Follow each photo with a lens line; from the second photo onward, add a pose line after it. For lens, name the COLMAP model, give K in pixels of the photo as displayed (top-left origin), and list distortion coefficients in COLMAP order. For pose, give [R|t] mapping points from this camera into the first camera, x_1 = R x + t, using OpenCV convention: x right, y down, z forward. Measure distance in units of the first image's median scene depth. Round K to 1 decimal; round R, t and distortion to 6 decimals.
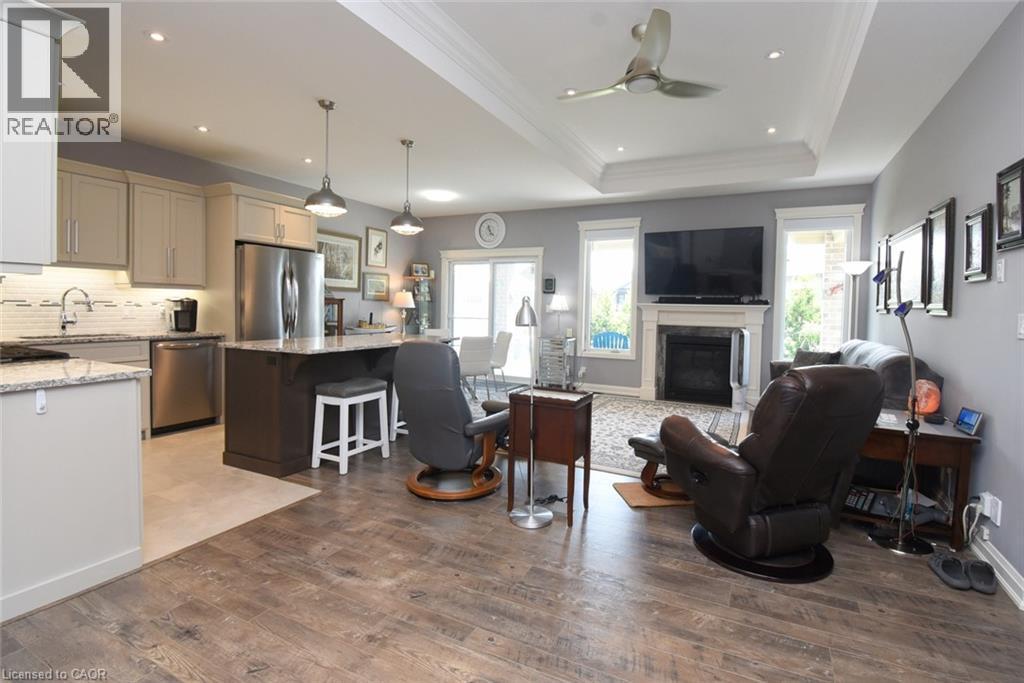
lens RADIAL K [[476.2, 0, 536.3], [0, 476.2, 322.1], [0, 0, 1]] dist [-0.001464, -0.000269]
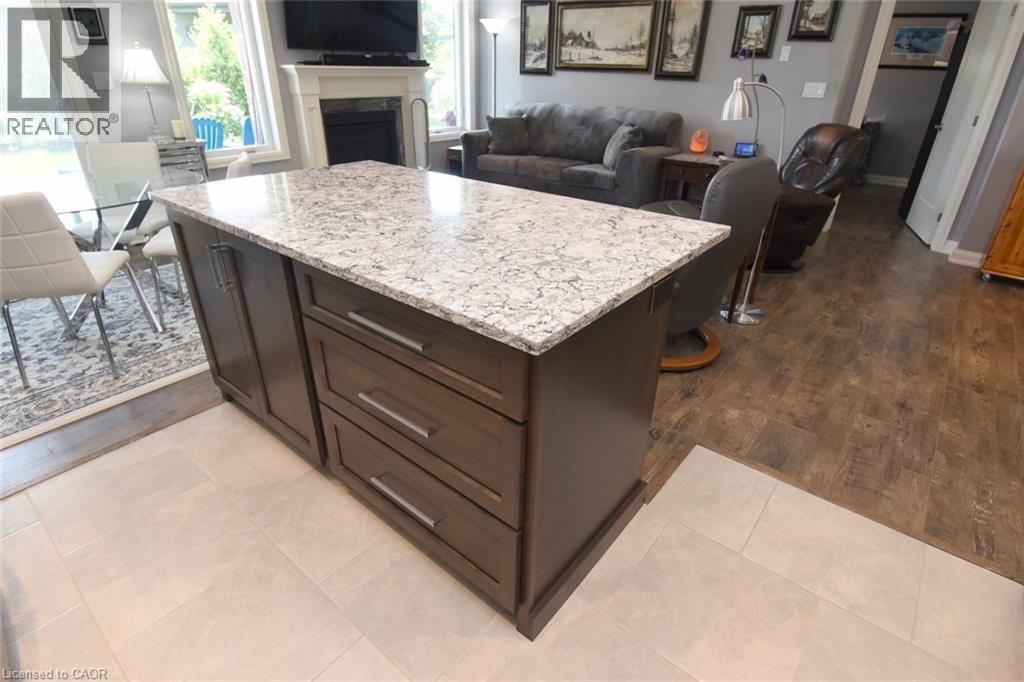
lens RADIAL K [[520.5, 0, 508.5], [0, 520.5, 344.7], [0, 0, 1]] dist [0.004447, -0.020861]
pose [[0.247692, -0.471307, 0.846474, -0.483322], [0.021984, 0.876209, 0.481430, -0.039944], [-0.968589, -0.100637, 0.227391, 0.522503]]
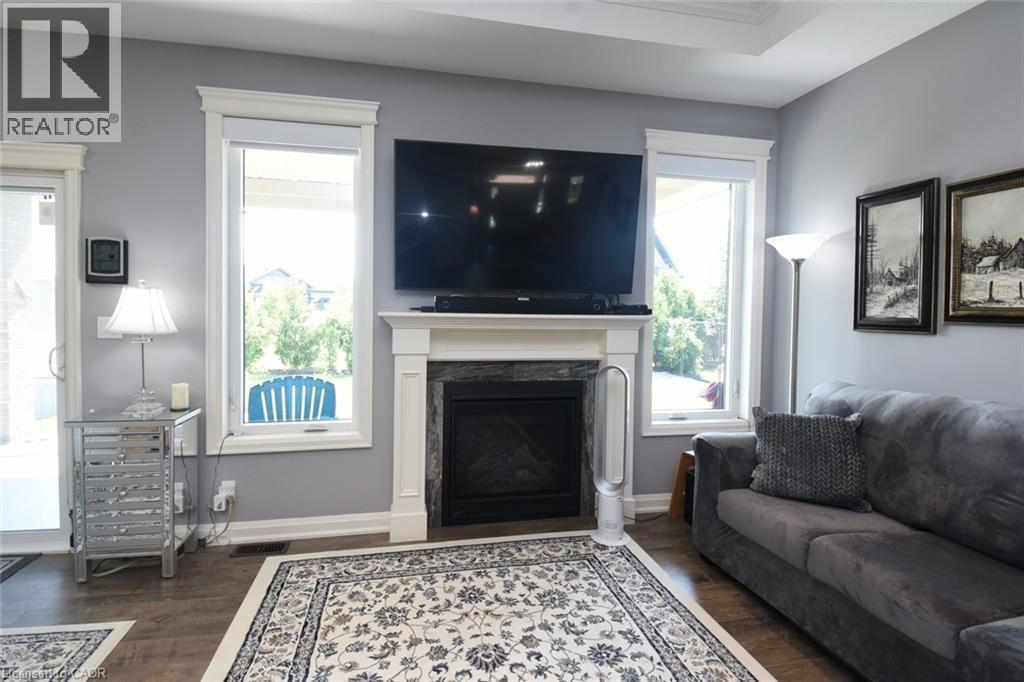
lens RADIAL K [[505.5, 0, 507.3], [0, 505.5, 325.3], [0, 0, 1]] dist [0.021026, -0.026332]
pose [[0.794202, -0.027737, 0.607020, 0.037319], [0.023599, 0.999612, 0.014800, -0.032232], [-0.607195, 0.002571, 0.794549, 0.596249]]
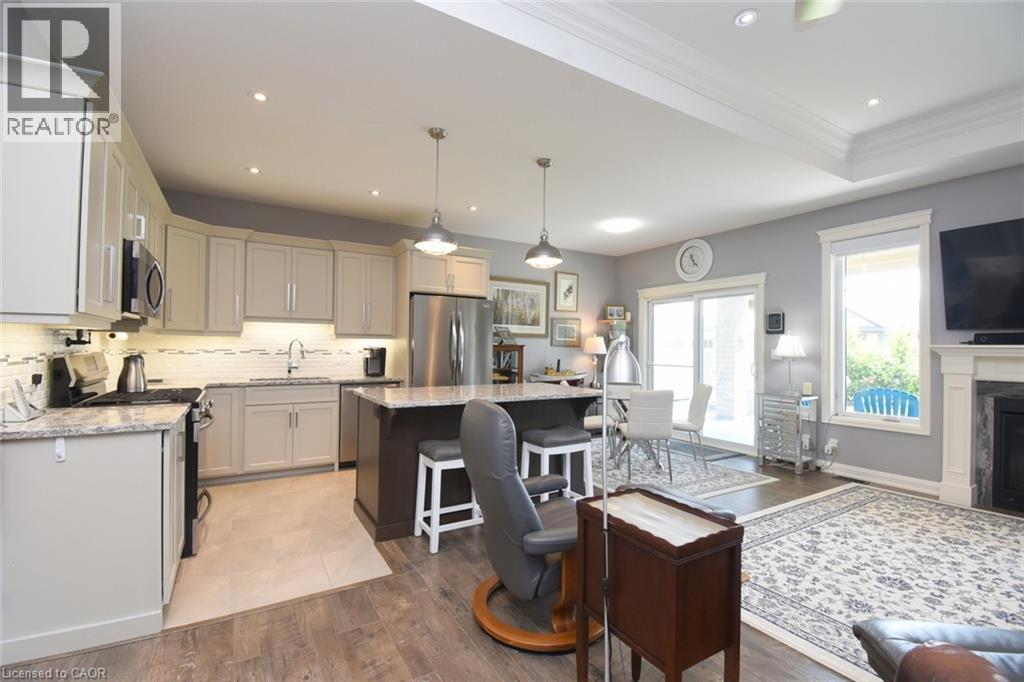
lens RADIAL K [[450.3, 0, 505.8], [0, 450.3, 341.2], [0, 0, 1]] dist [0.017857, -0.024844]
pose [[0.828829, -0.020538, -0.559125, 0.081024], [-0.011456, 0.998494, -0.053659, -0.006855], [0.559385, 0.050880, 0.827345, 0.206229]]
